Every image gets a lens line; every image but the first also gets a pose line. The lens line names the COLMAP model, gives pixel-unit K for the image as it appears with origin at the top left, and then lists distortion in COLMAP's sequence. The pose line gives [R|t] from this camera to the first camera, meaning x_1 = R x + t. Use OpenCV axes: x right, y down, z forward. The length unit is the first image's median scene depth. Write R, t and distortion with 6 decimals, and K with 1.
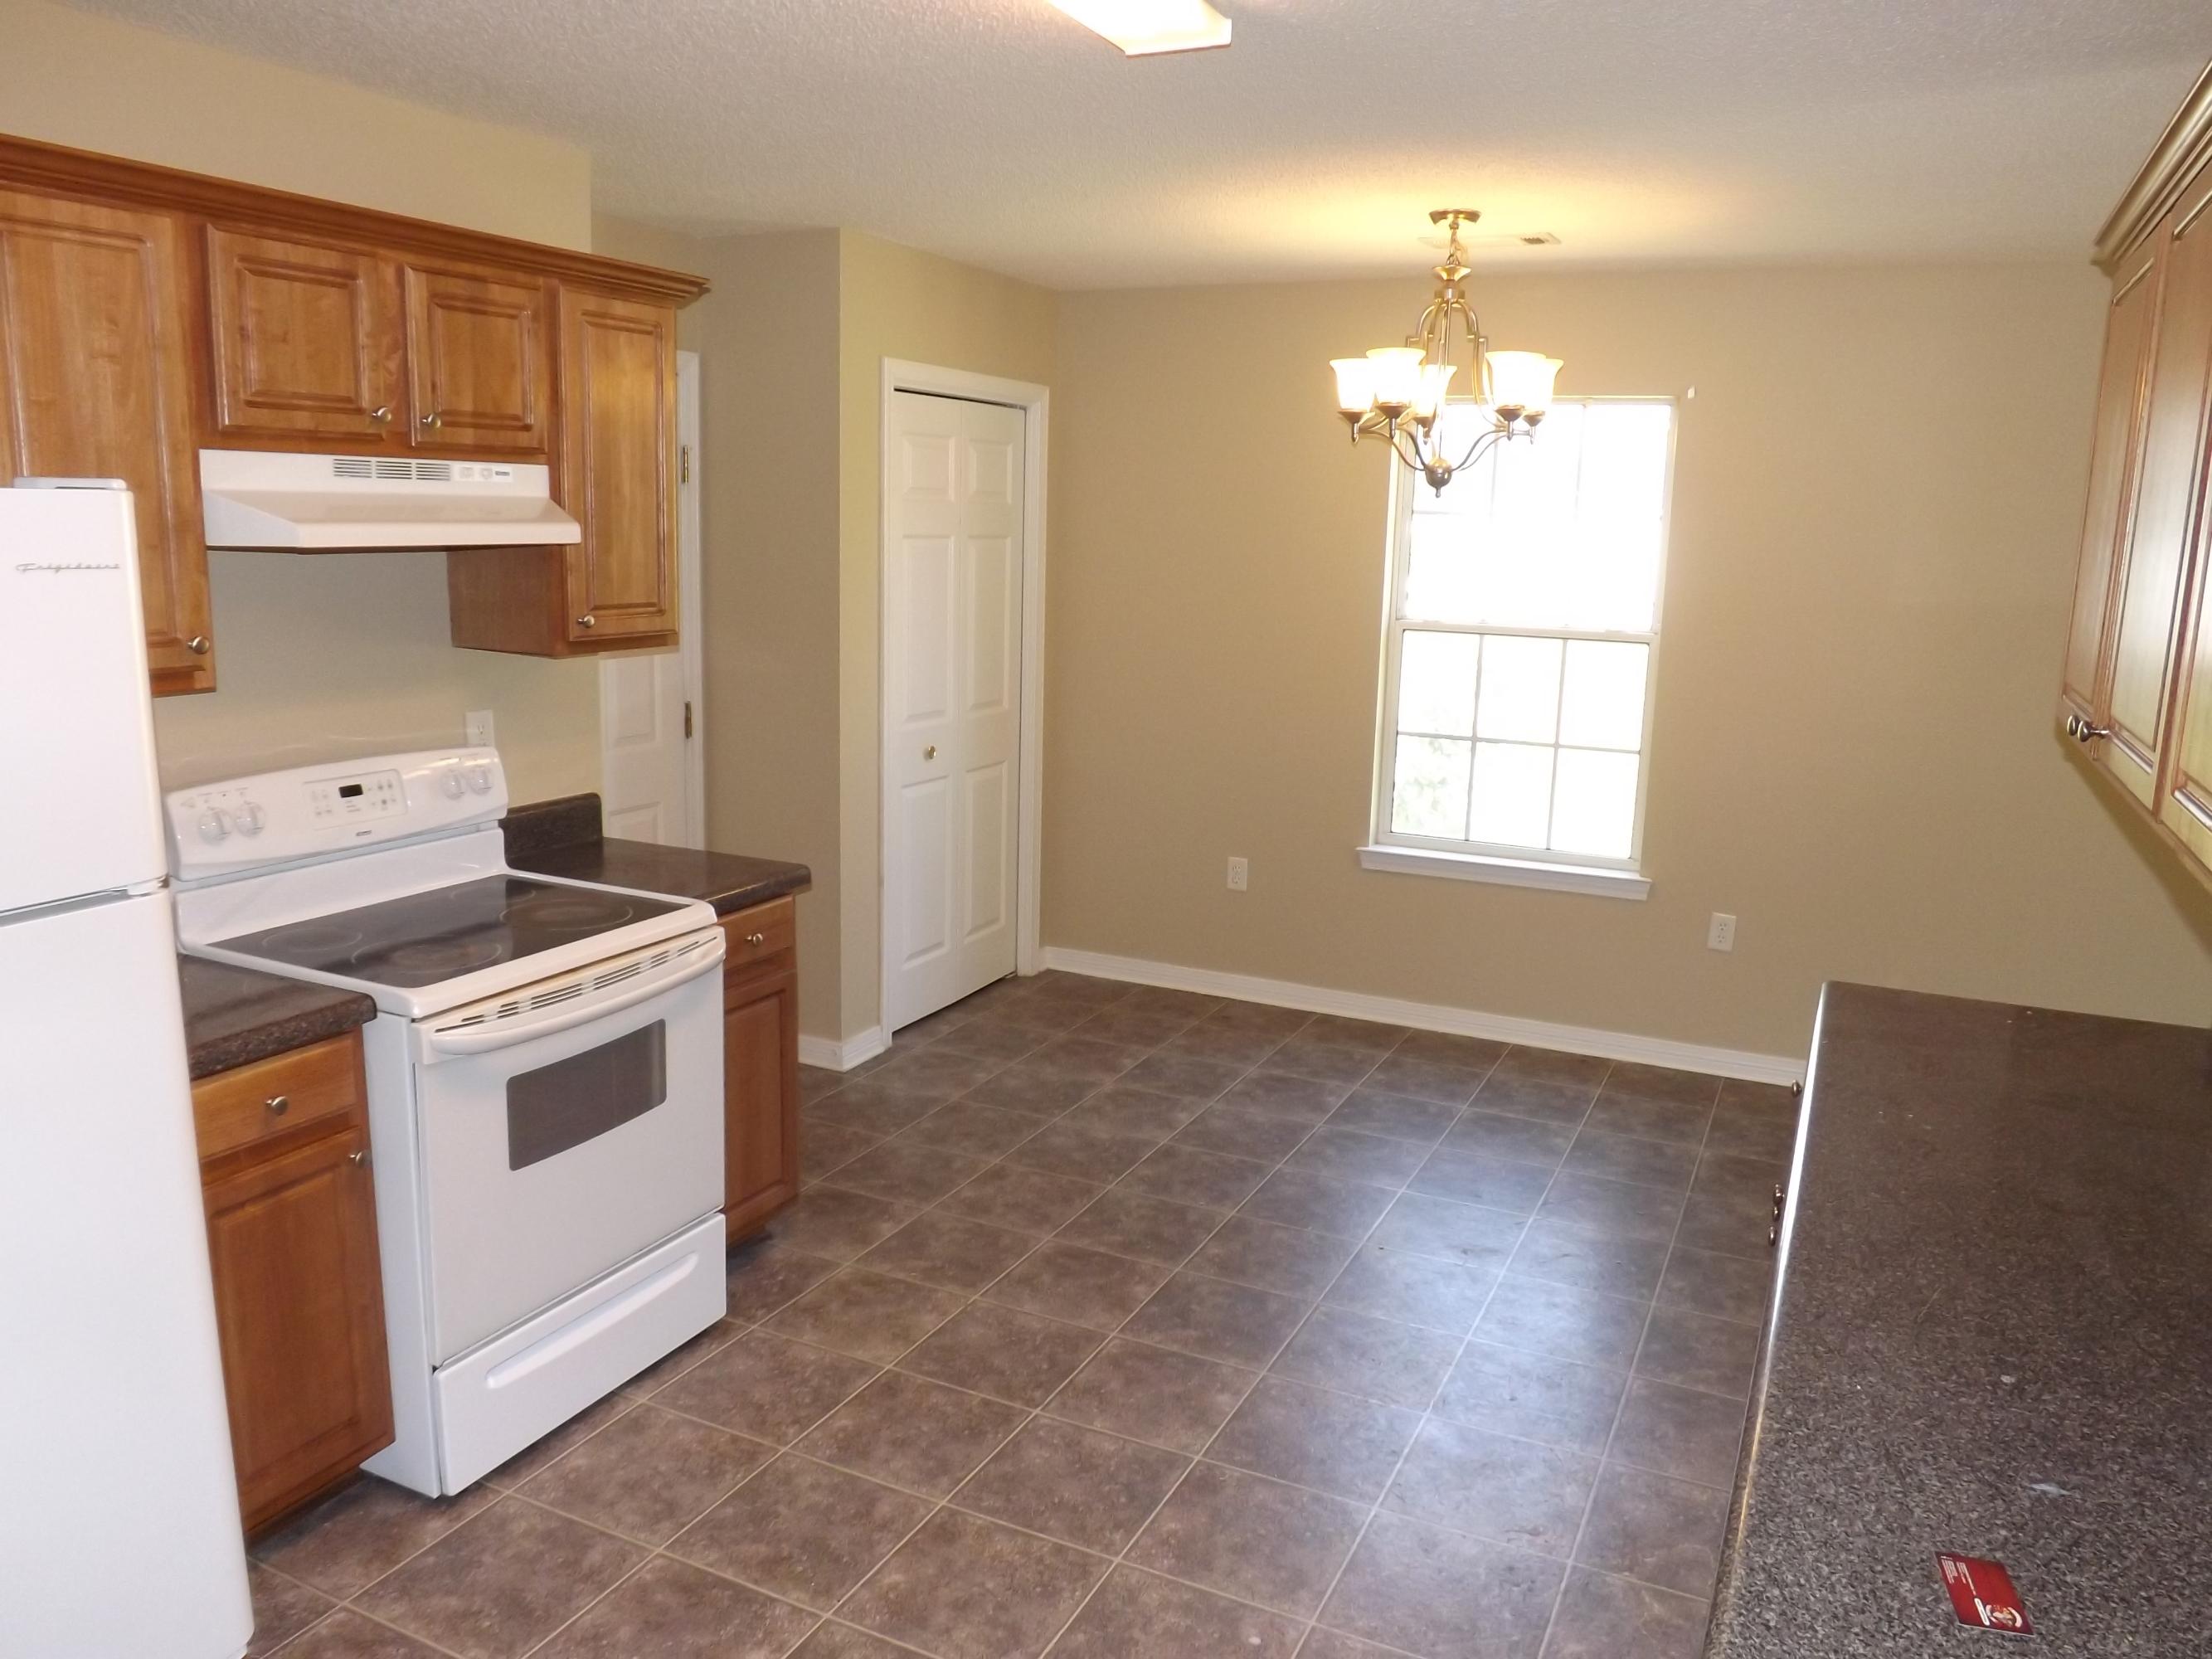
lens RADIAL K [[1592.4, 0, 1098.1], [0, 1592.4, 820.2], [0, 0, 1]] dist [-0.052667, -0.001269]
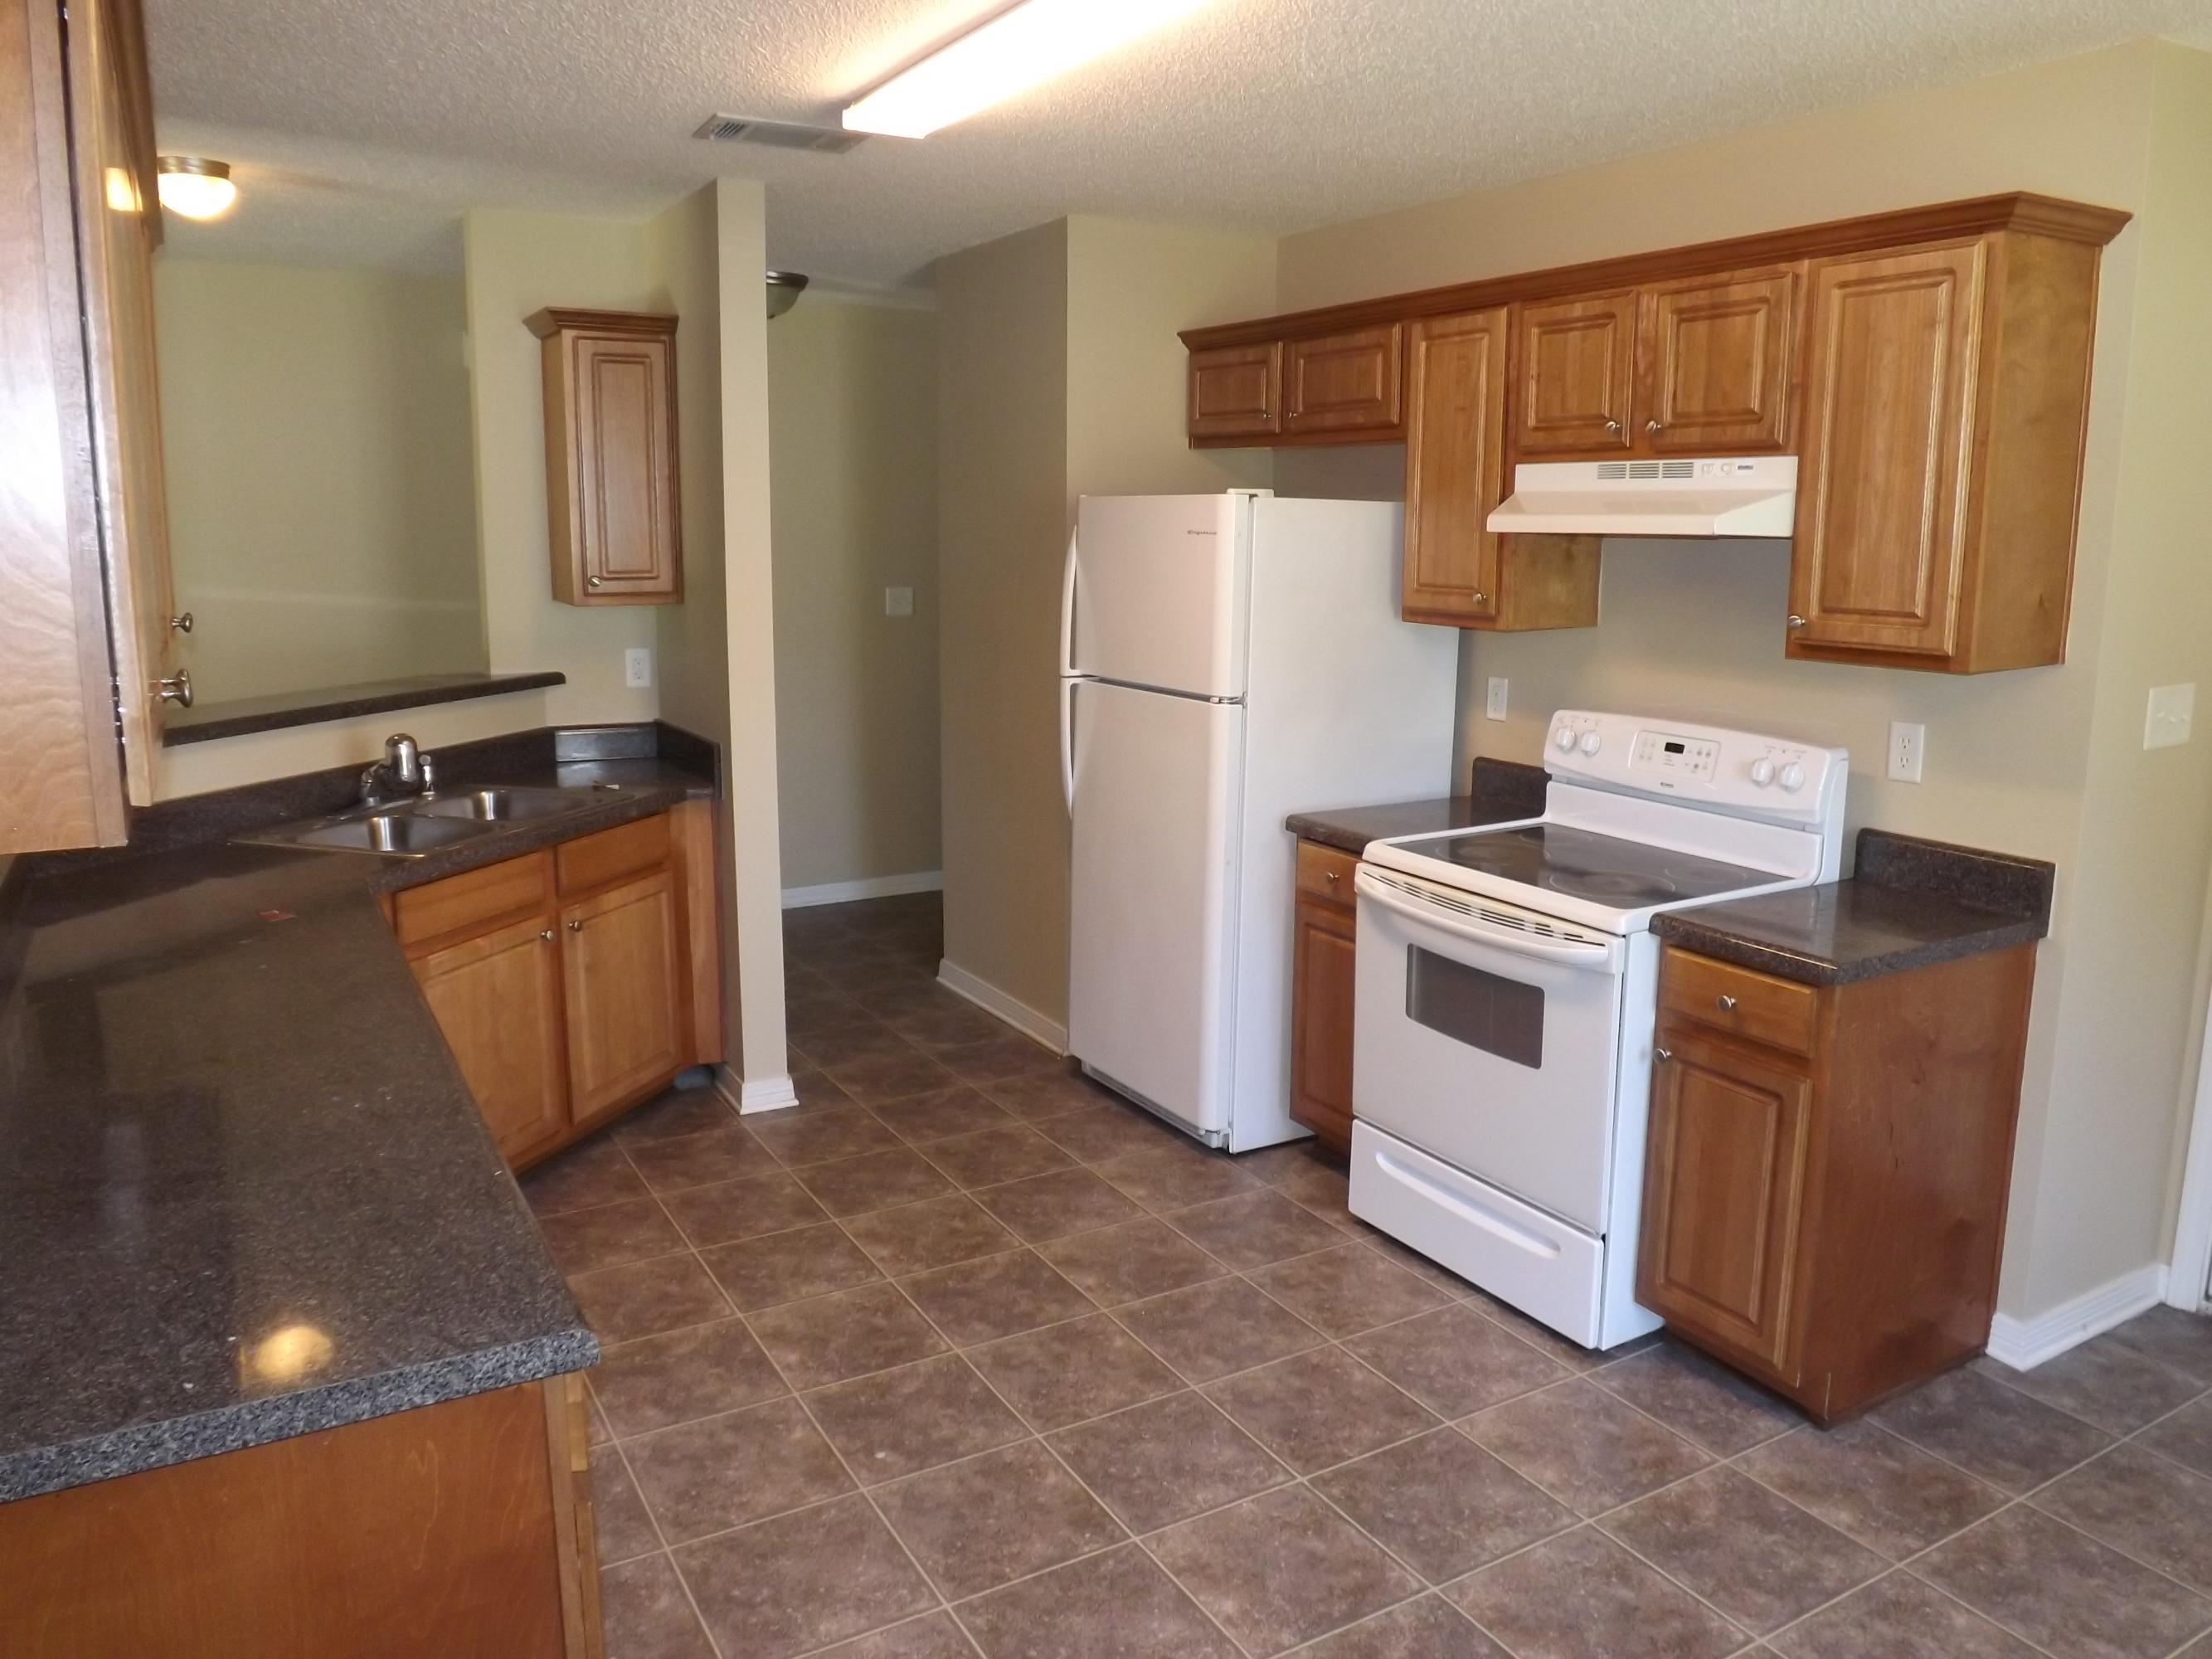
lens RADIAL K [[1569.5, 0, 1109.0], [0, 1569.5, 770.3], [0, 0, 1]] dist [-0.049388, -0.001357]
pose [[-0.543561, 0.107516, -0.832455, 0.732574], [-0.170390, 0.956979, 0.234857, -0.207684], [0.821893, 0.269501, -0.501857, 1.275484]]
